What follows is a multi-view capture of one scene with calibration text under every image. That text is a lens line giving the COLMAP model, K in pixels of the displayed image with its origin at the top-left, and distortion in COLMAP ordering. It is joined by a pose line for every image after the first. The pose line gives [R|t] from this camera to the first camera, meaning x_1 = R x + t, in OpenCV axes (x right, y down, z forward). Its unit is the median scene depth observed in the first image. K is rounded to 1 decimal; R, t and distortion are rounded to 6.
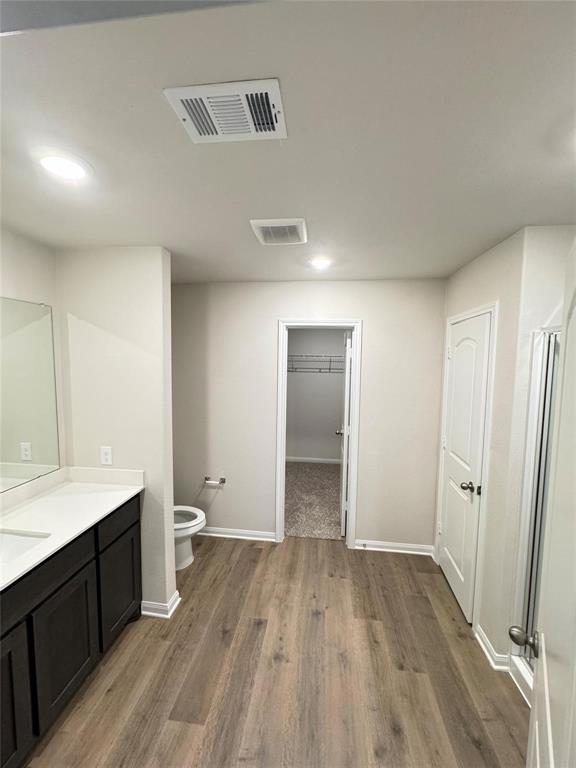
lens RADIAL K [[303.5, 0, 286.1], [0, 303.5, 381.9], [0, 0, 1]] dist [-0.001266, 0.000168]
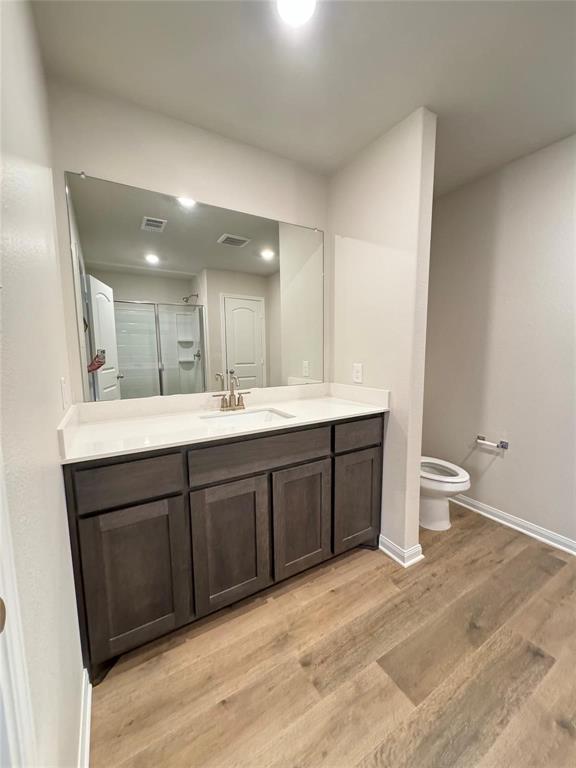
lens RADIAL K [[303.5, 0, 288.5], [0, 303.5, 381.0], [0, 0, 1]] dist [-0.001266, 0.000168]
pose [[0.620260, 0.070187, -0.781250, 0.040068], [-0.045232, 0.997532, 0.053706, 0.226572], [0.783091, 0.002026, 0.621904, 0.212260]]
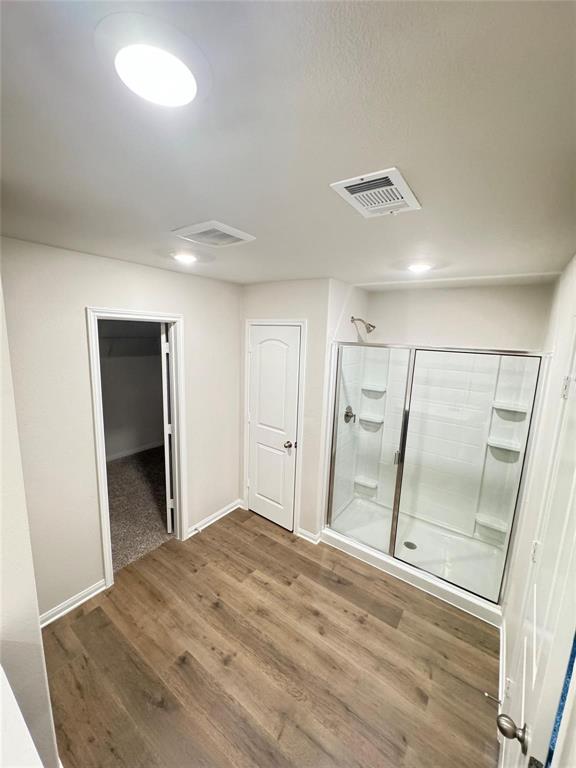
lens RADIAL K [[303.5, 0, 288.8], [0, 303.5, 383.2], [0, 0, 1]] dist [-0.001266, 0.000168]
pose [[0.482428, -0.145097, 0.863835, -0.595816], [0.039748, 0.988795, 0.143889, -0.151456], [-0.875033, -0.035080, 0.482790, 0.300815]]
